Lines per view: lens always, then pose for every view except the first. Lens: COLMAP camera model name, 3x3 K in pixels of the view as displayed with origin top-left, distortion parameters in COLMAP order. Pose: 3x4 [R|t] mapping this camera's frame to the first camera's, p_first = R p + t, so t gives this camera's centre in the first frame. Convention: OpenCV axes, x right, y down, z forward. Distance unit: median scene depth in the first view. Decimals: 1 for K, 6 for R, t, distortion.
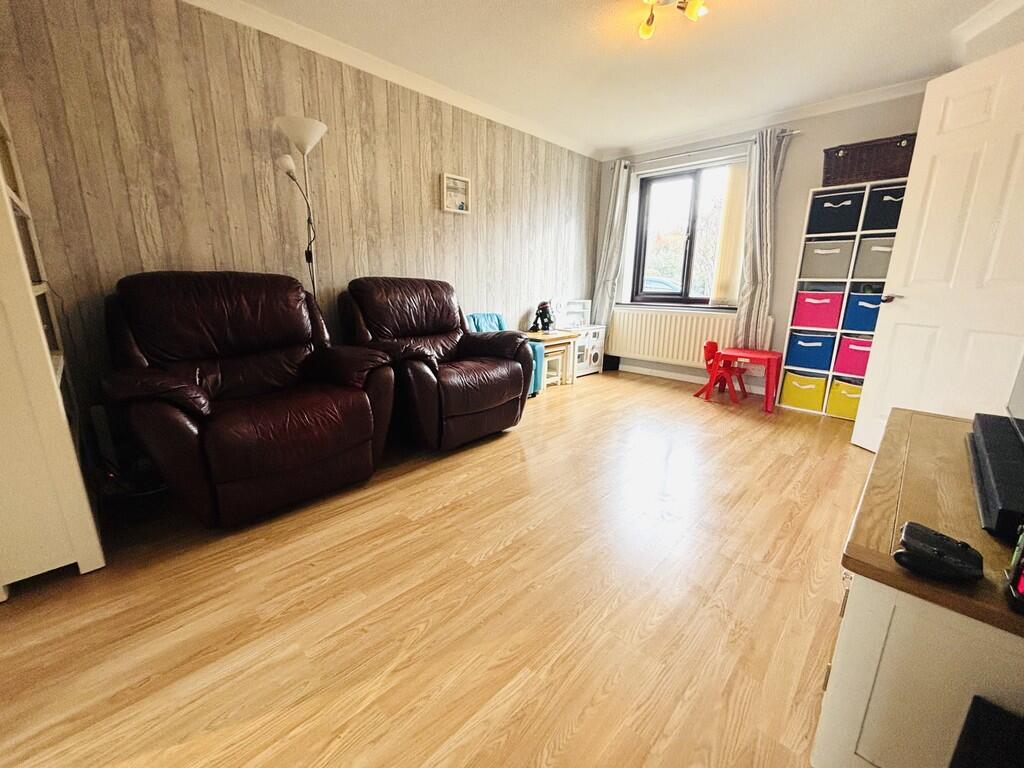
lens RADIAL K [[413.0, 0, 511.8], [0, 413.0, 381.8], [0, 0, 1]] dist [0.004223, -0.001118]
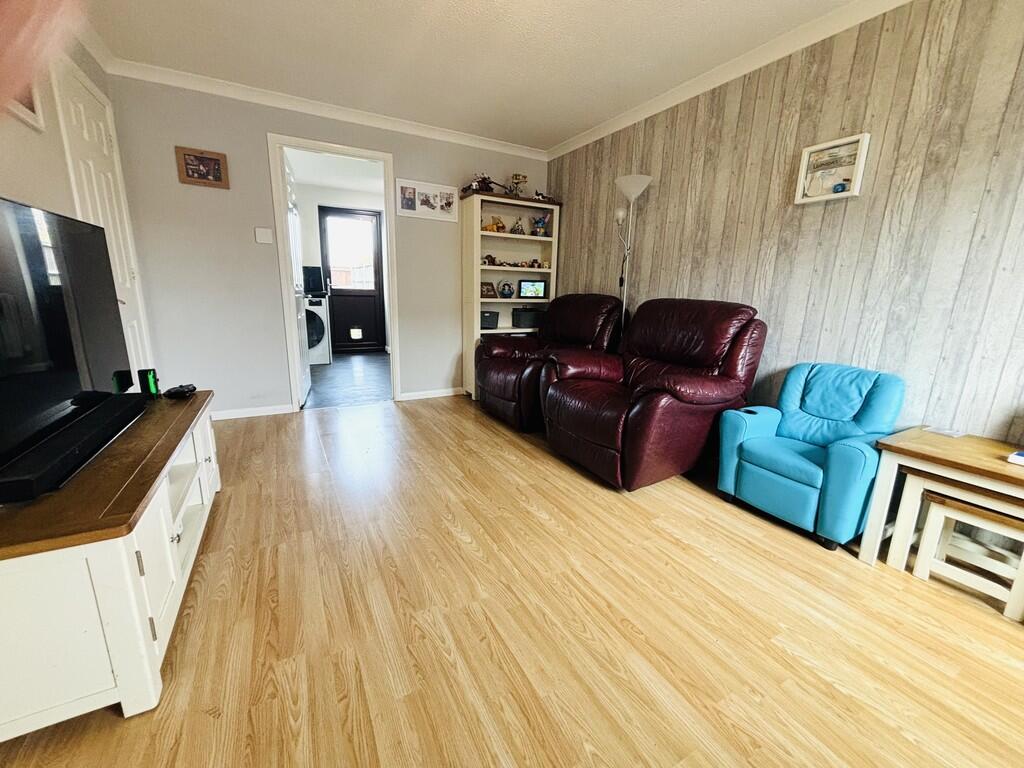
lens RADIAL K [[413.0, 0, 512.4], [0, 413.0, 384.0], [0, 0, 1]] dist [0.004223, -0.001118]
pose [[-0.285948, 0.195717, -0.938045, 0.920135], [-0.259709, 0.926452, 0.272466, -0.284456], [0.922380, 0.321530, -0.214088, 1.121467]]
